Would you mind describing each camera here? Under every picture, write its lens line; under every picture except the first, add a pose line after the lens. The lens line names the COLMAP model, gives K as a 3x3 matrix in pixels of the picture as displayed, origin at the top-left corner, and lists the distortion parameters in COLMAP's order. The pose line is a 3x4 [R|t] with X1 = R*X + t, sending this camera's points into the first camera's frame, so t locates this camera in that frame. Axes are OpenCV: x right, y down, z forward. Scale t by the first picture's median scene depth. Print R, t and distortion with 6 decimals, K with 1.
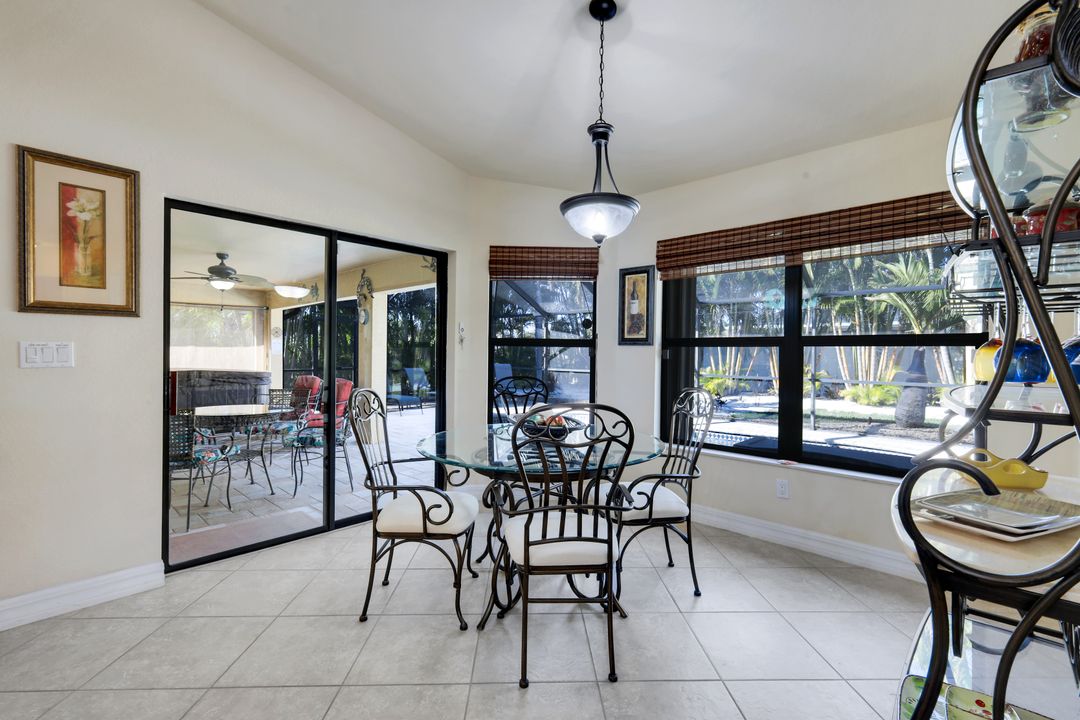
lens RADIAL K [[476.3, 0, 542.7], [0, 476.3, 355.8], [0, 0, 1]] dist [0.001709, 0.000932]
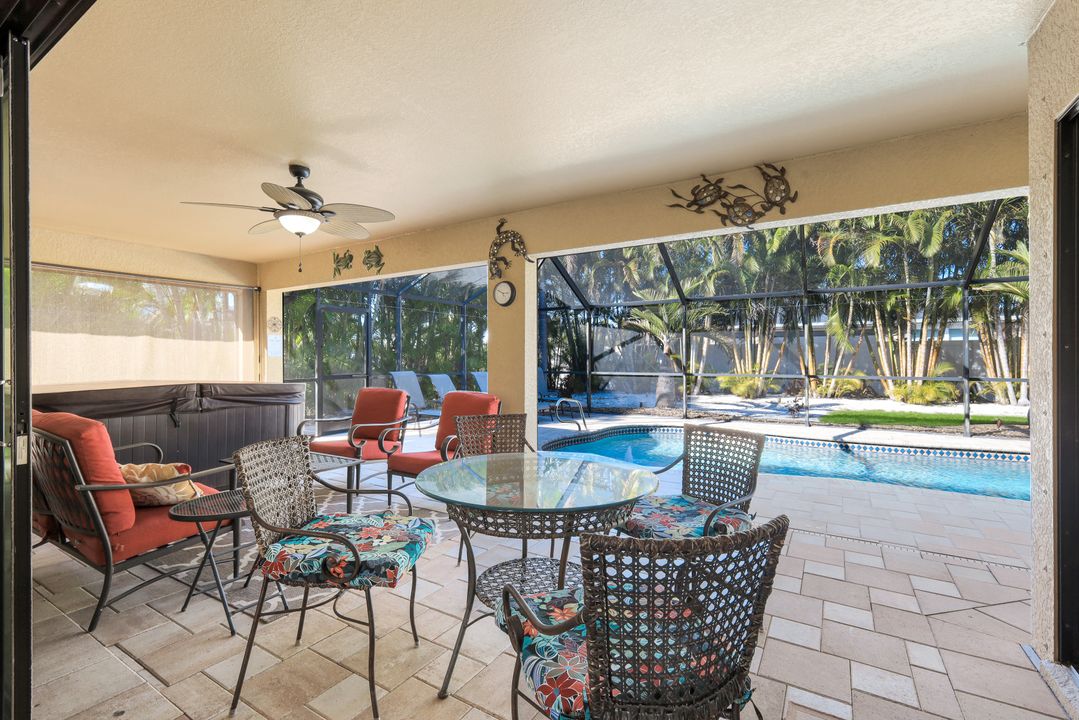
lens RADIAL K [[476.5, 0, 536.7], [0, 476.5, 358.3], [0, 0, 1]] dist [0.002458, 0.000479]
pose [[0.981057, -0.012093, 0.193343, -0.368942], [0.012547, 0.999921, -0.001123, 0.004310], [-0.193314, 0.003527, 0.981131, 0.298554]]
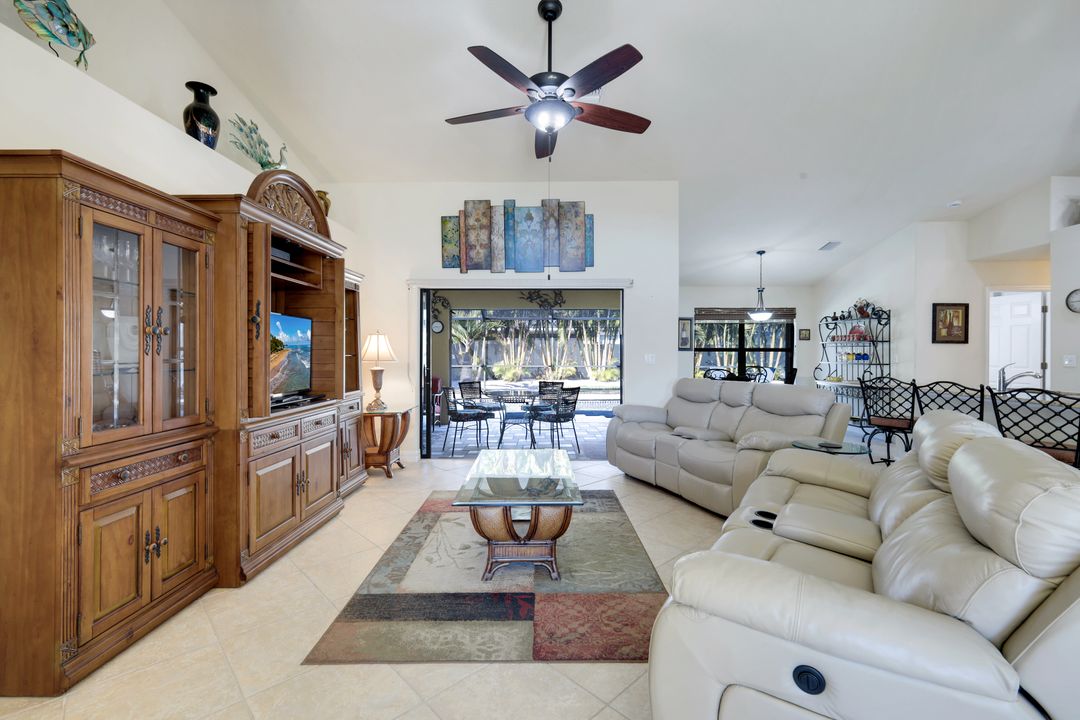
lens RADIAL K [[476.3, 0, 537.5], [0, 476.3, 354.8], [0, 0, 1]] dist [0.001709, 0.000932]
pose [[0.748801, -0.015270, 0.662619, -0.839246], [0.009417, 0.999879, 0.012400, -0.017110], [-0.662728, -0.003045, 0.748854, -0.122426]]
